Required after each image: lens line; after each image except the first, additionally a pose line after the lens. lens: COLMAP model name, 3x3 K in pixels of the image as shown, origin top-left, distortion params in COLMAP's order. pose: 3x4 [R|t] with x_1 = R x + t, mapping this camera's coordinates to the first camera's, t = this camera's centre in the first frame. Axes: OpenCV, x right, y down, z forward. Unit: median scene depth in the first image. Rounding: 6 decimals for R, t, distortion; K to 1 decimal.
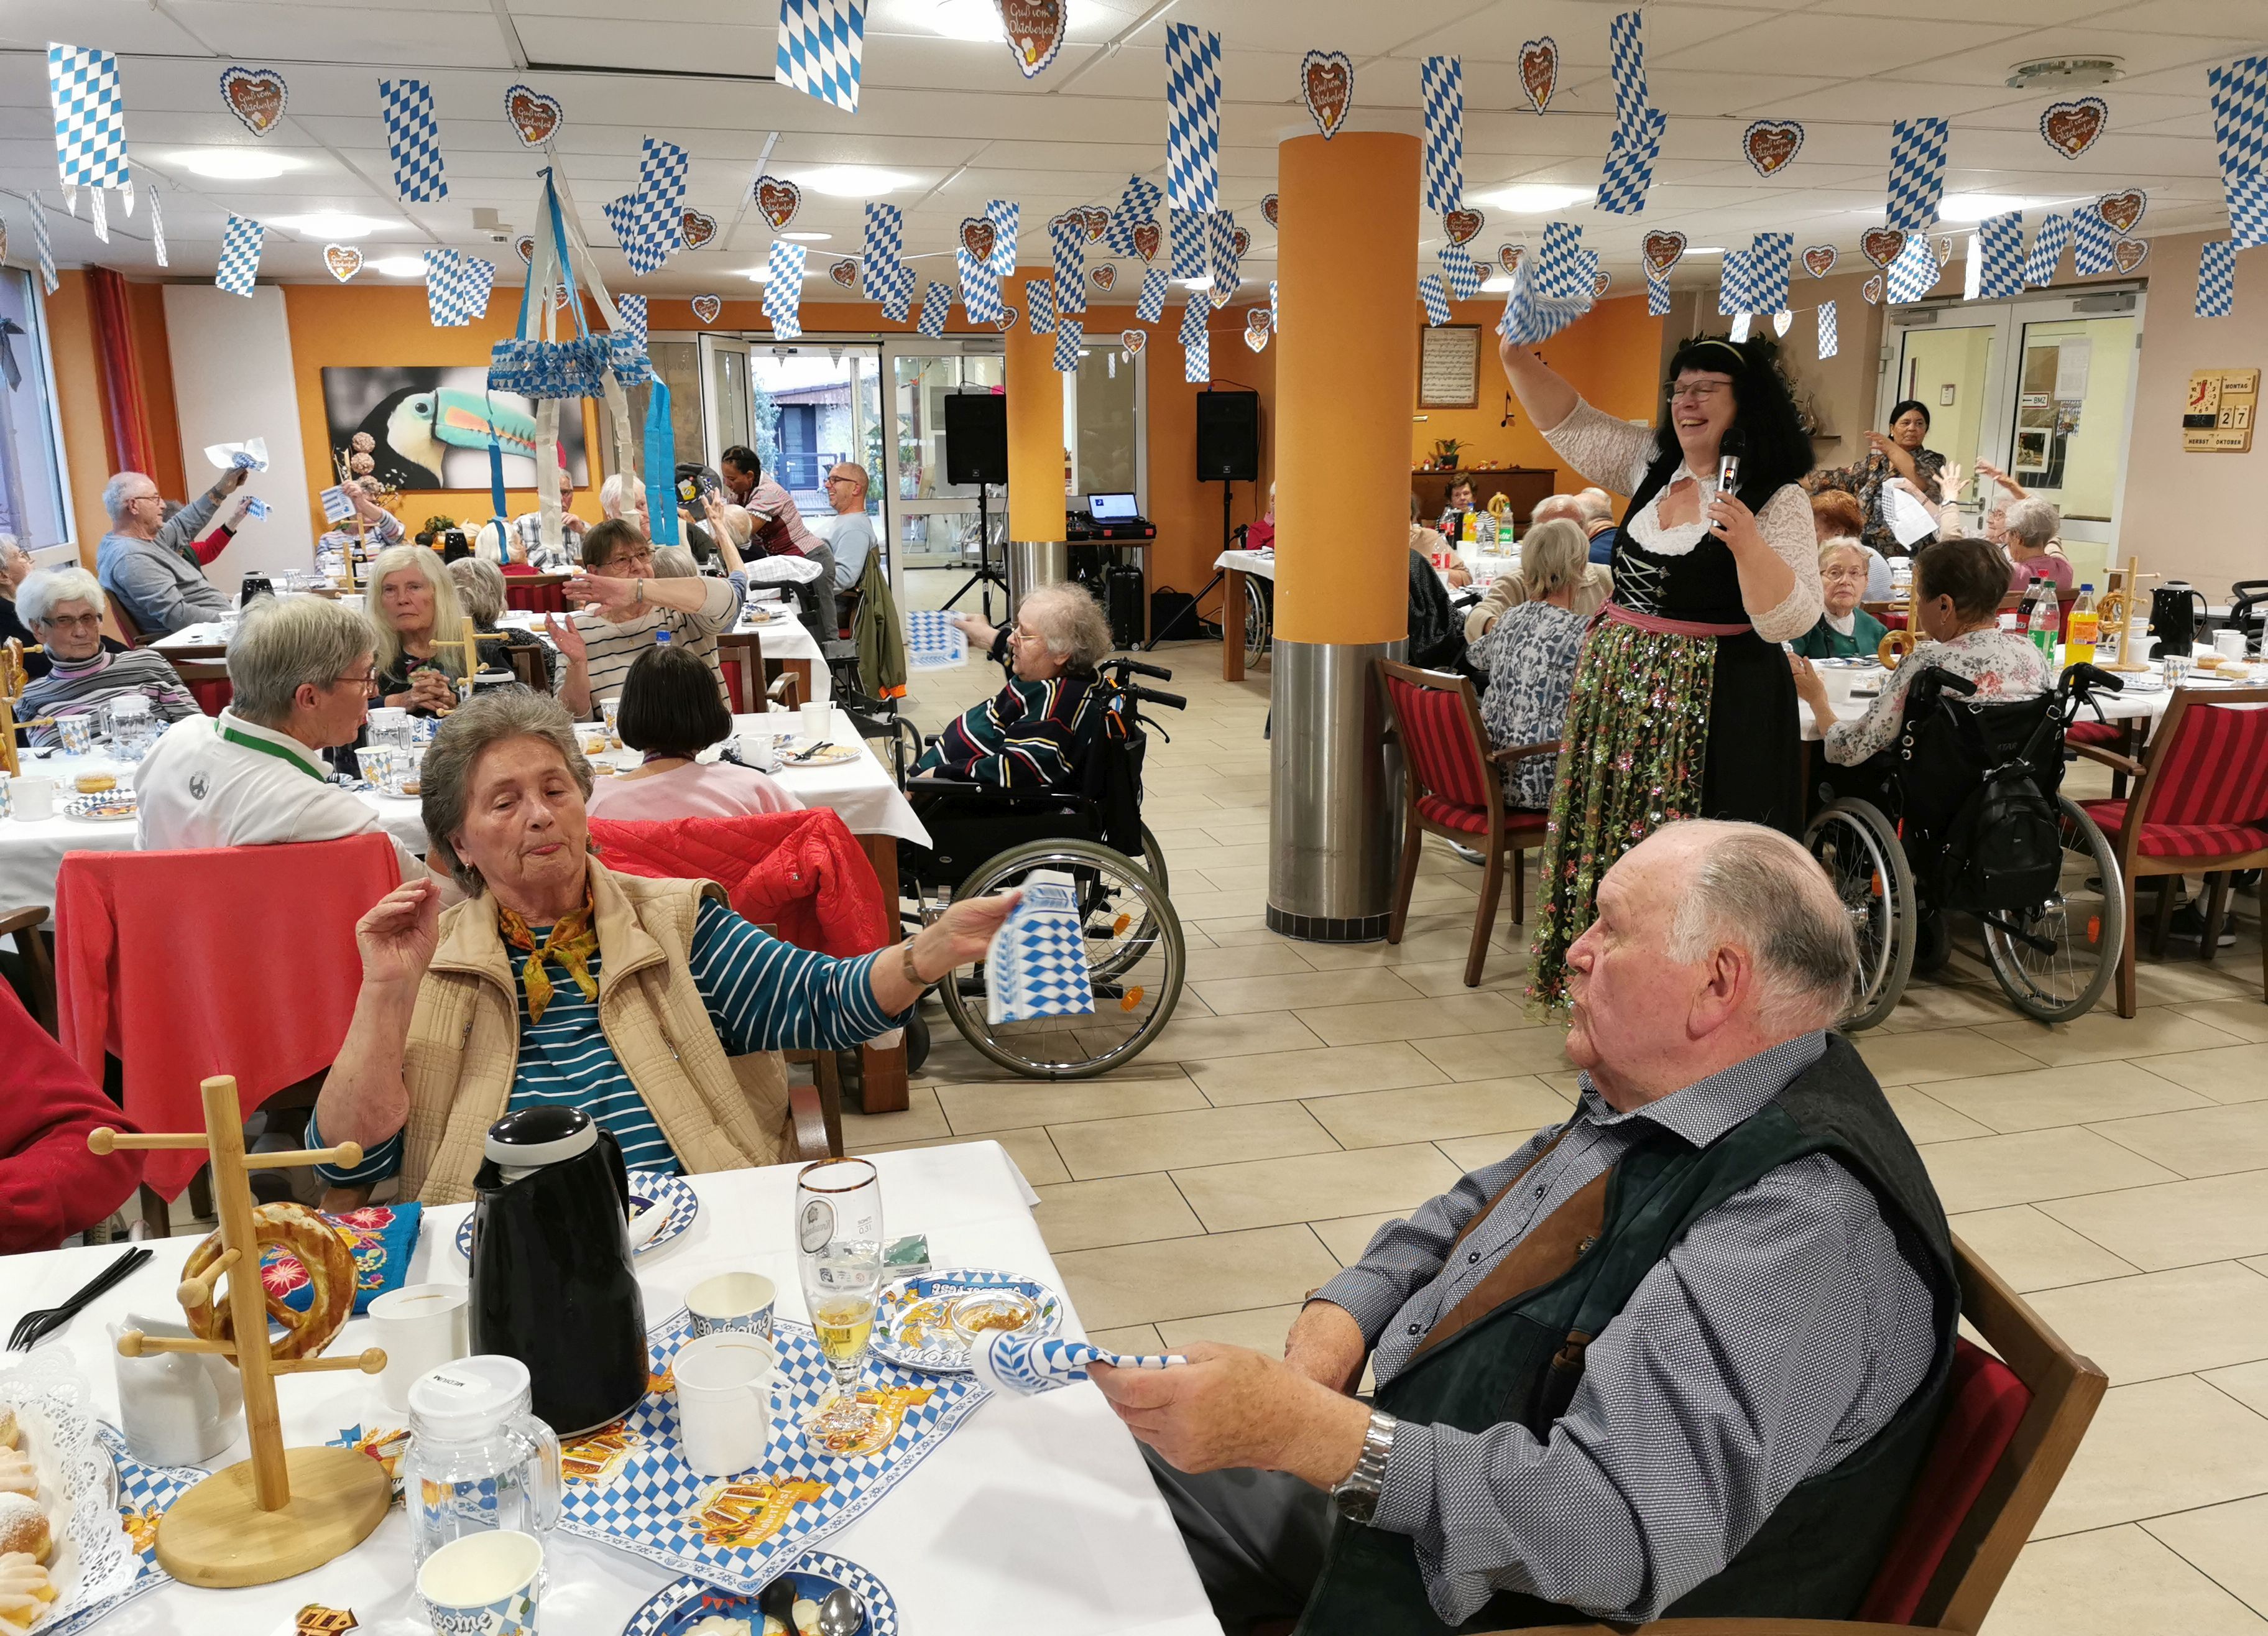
lens RADIAL K [[1854.6, 0, 1134.0], [0, 1854.6, 818.0], [0, 0, 1]] dist [0.058797, -0.086931]
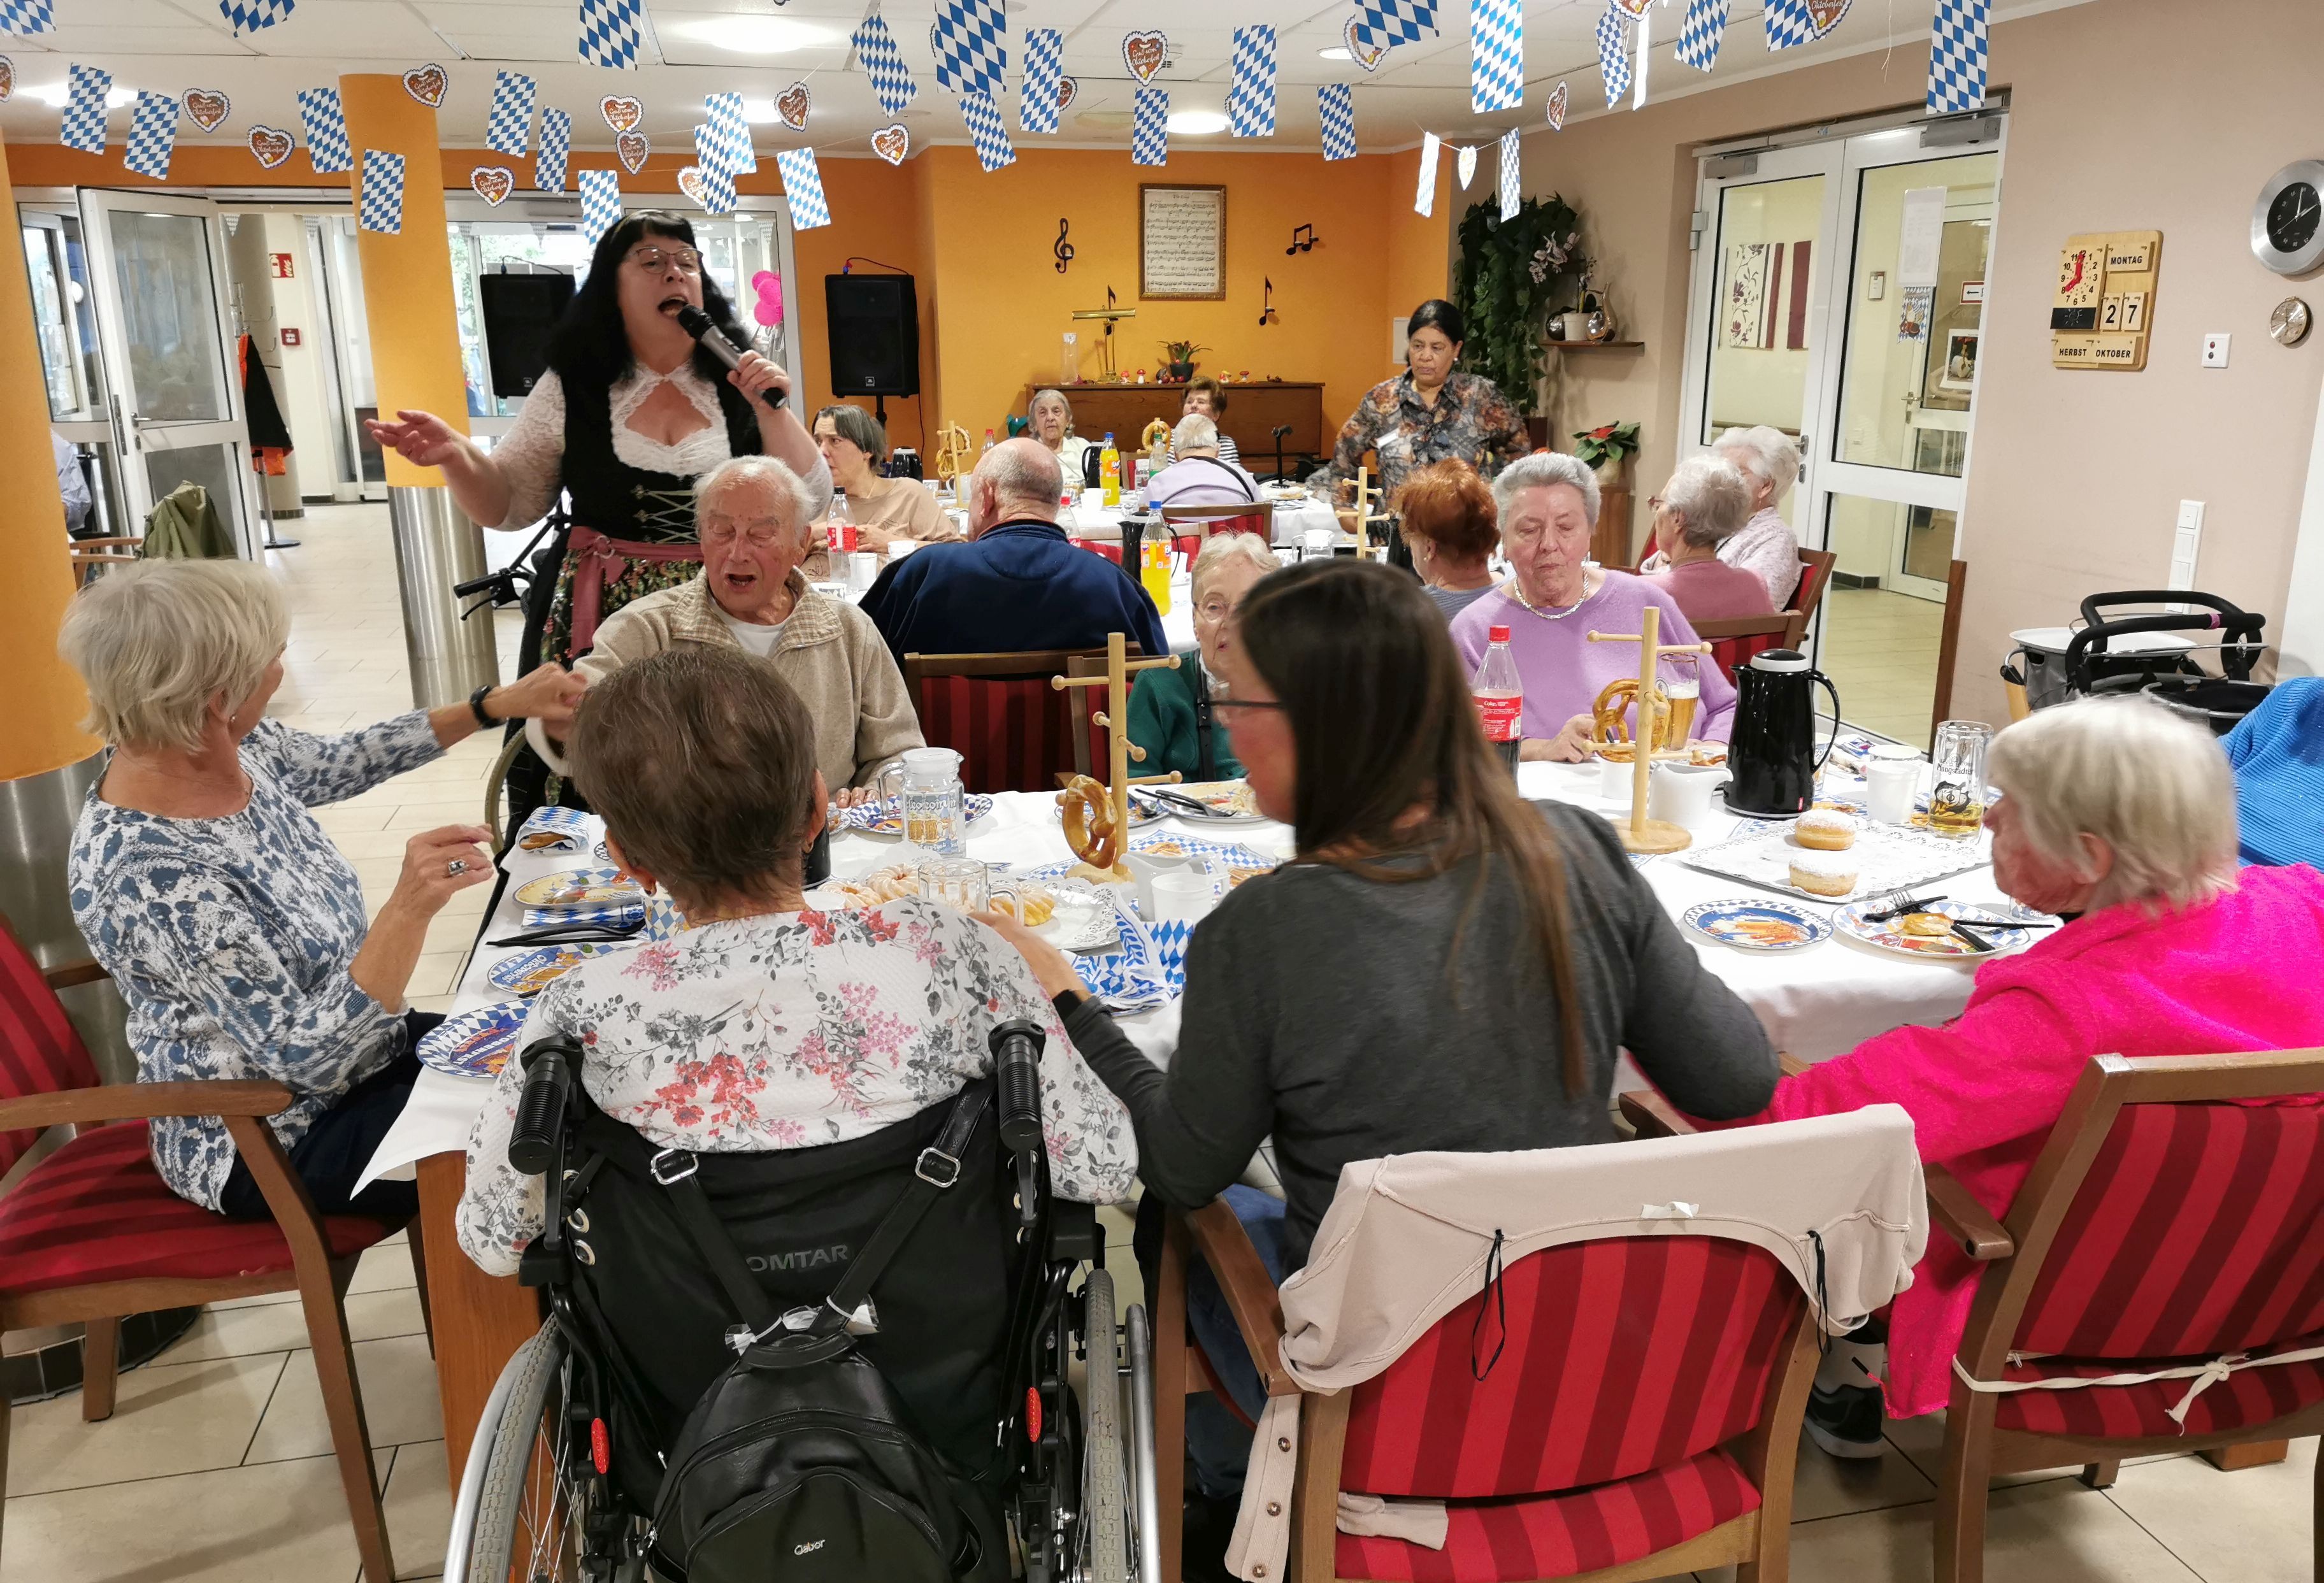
lens RADIAL K [[1847.4, 0, 1218.4], [0, 1847.4, 820.3], [0, 0, 1]] dist [0.012602, 0.005258]
pose [[0.999368, 0.010795, -0.033855, 0.445628], [-0.008936, 0.998469, 0.054583, -0.111886], [0.034393, -0.054246, 0.997935, 0.534502]]
